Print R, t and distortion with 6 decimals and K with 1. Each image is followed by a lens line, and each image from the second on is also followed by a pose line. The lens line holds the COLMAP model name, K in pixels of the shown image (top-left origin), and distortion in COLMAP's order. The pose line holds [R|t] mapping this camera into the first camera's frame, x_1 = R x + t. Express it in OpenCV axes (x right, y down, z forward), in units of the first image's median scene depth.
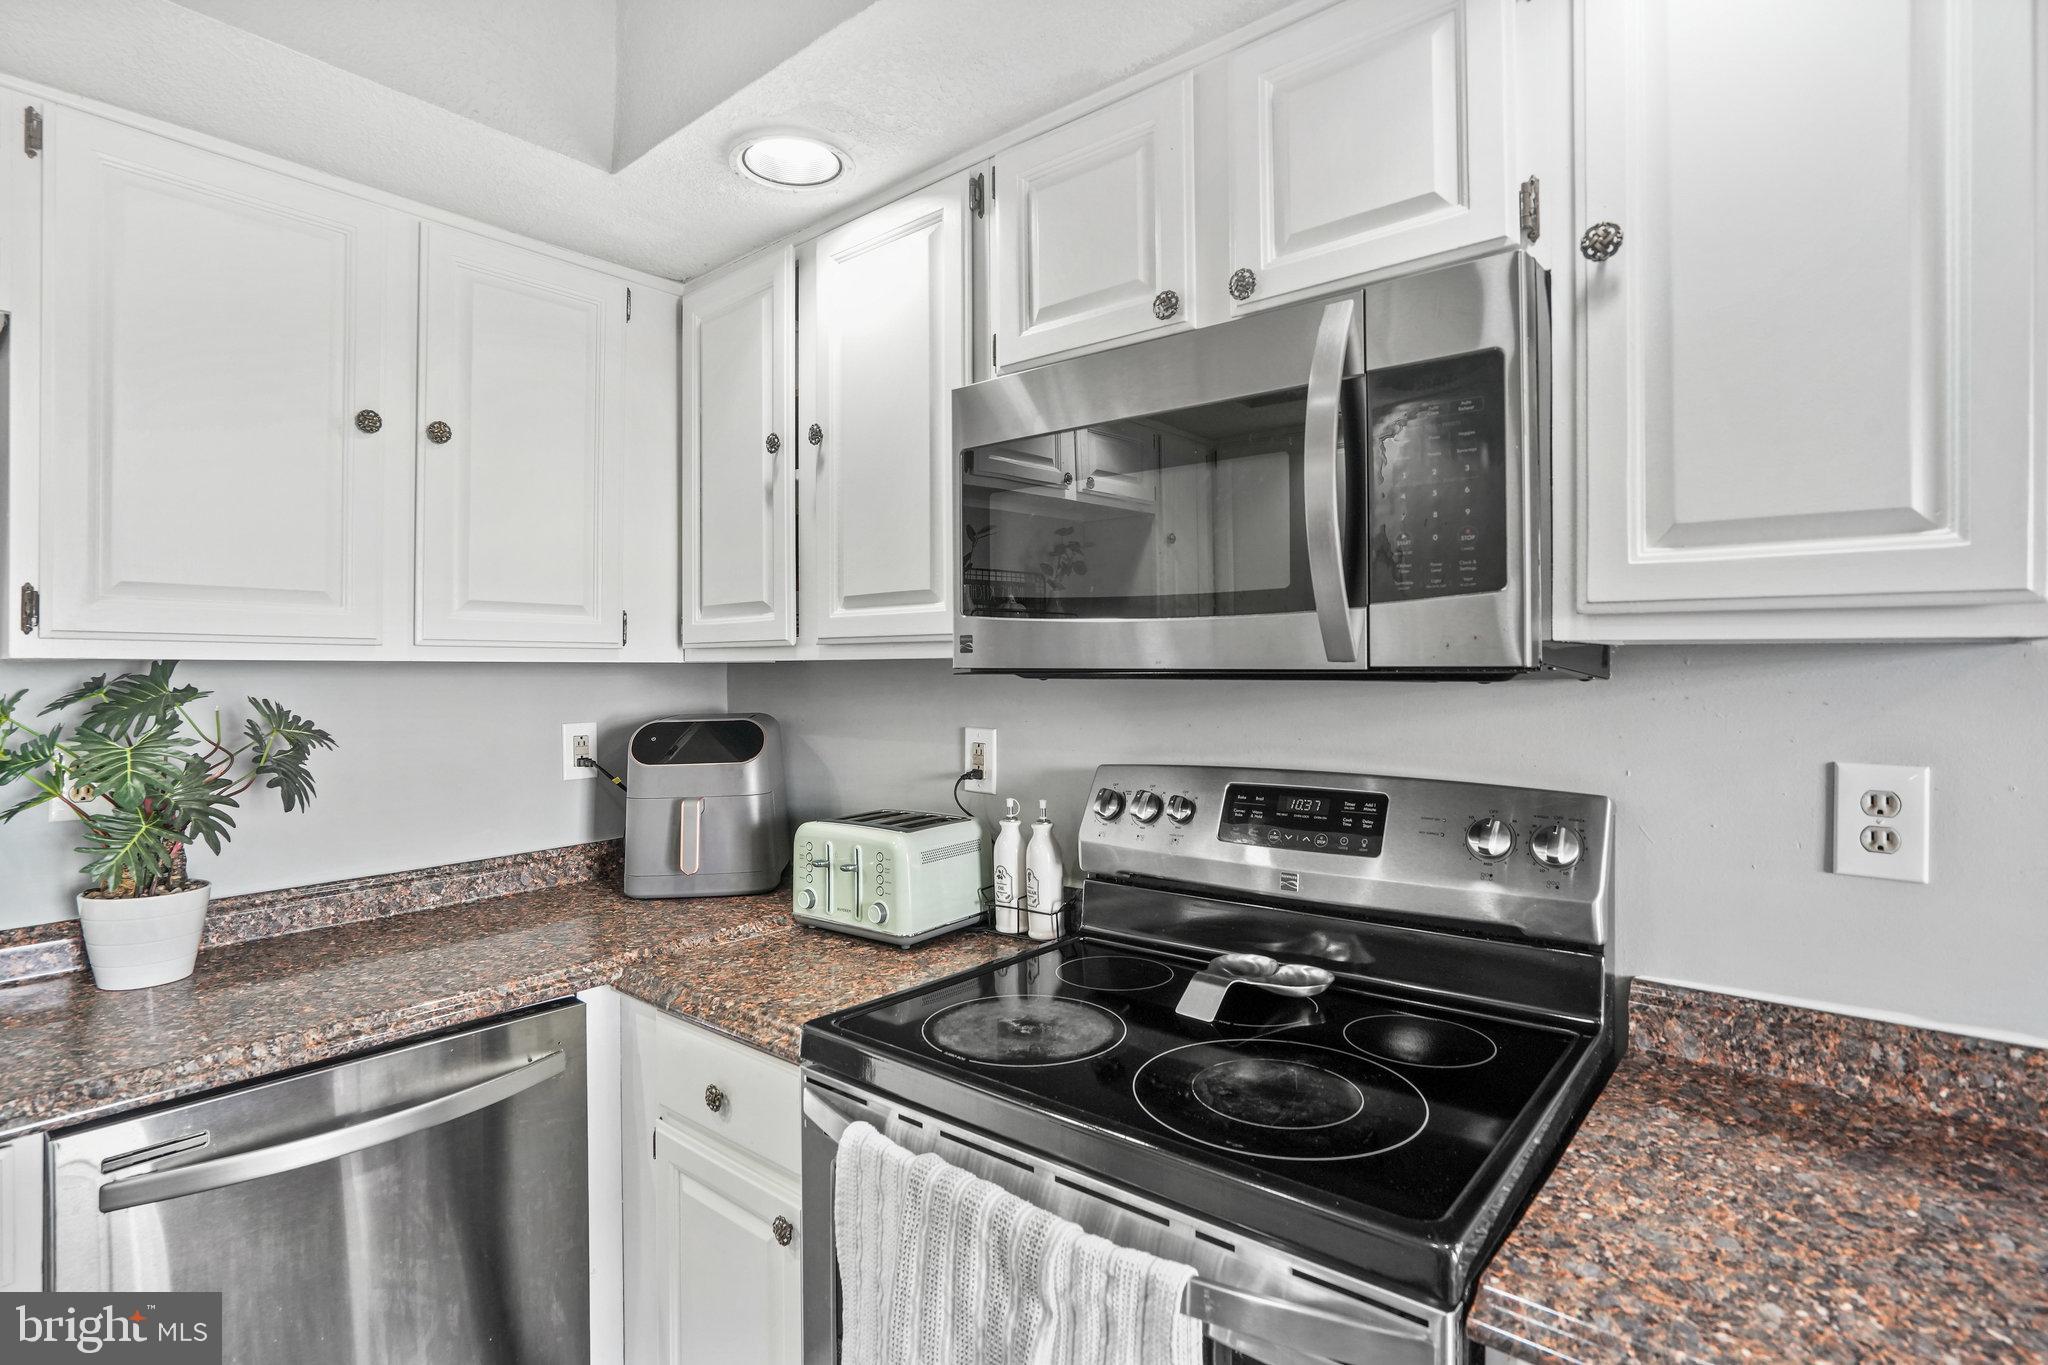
lens RADIAL K [[1016.2, 0, 1009.2], [0, 1016.2, 665.1], [0, 0, 1]] dist [-0.032002, 0.011958]
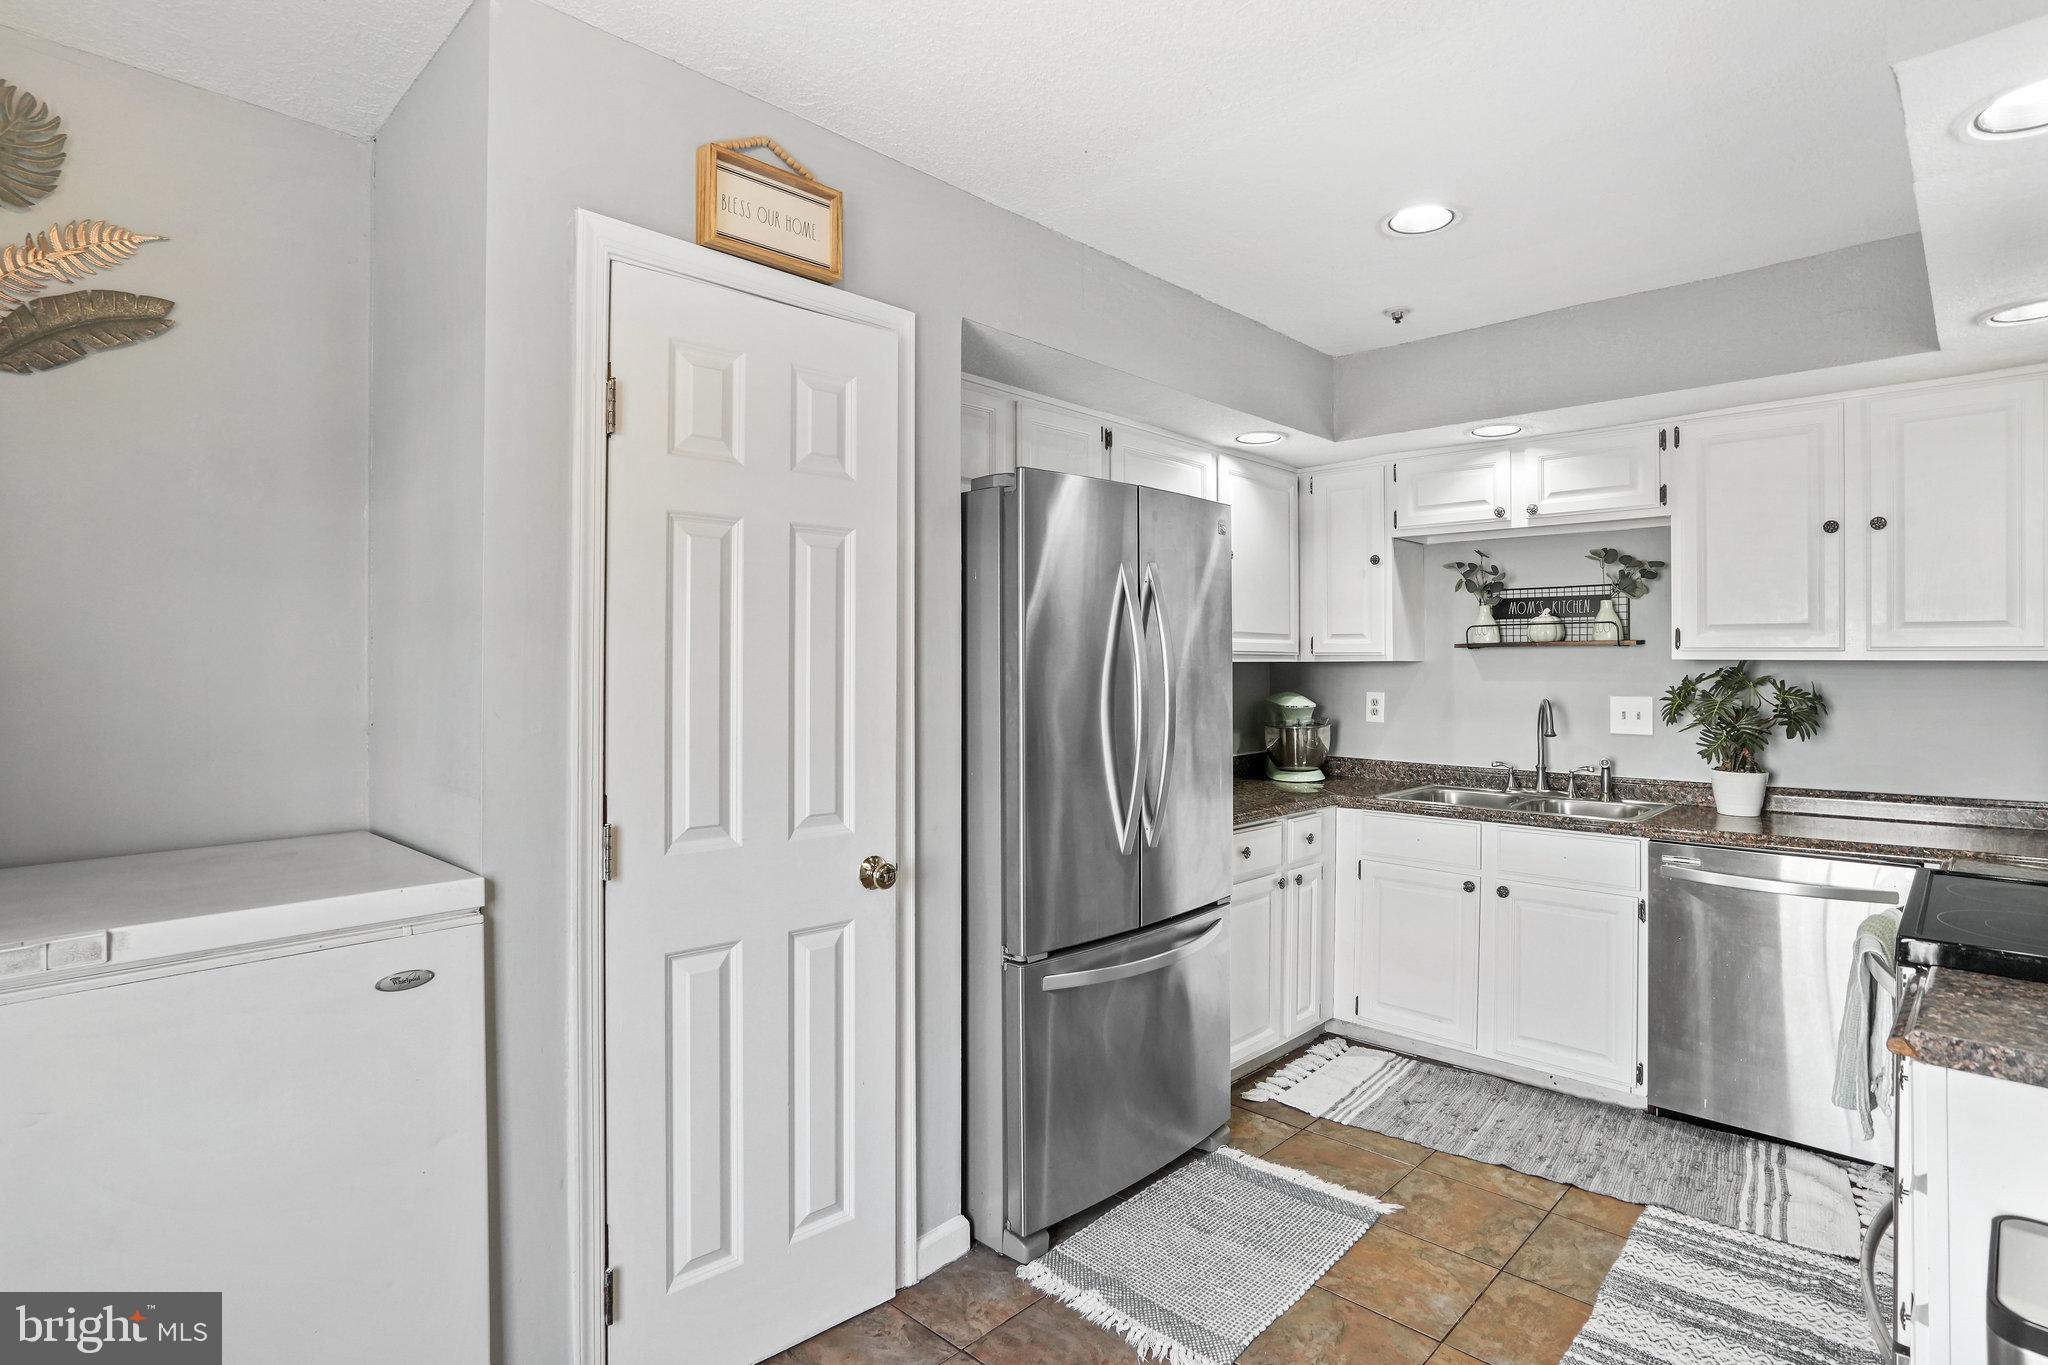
lens RADIAL K [[1016.2, 0, 1037.2], [0, 1016.2, 650.4], [0, 0, 1]] dist [-0.032002, 0.011958]
pose [[-0.049438, -0.010358, -0.998723, 1.283352], [0.002546, 0.999942, -0.010497, -0.006738], [0.998774, -0.003061, -0.049409, -0.346915]]
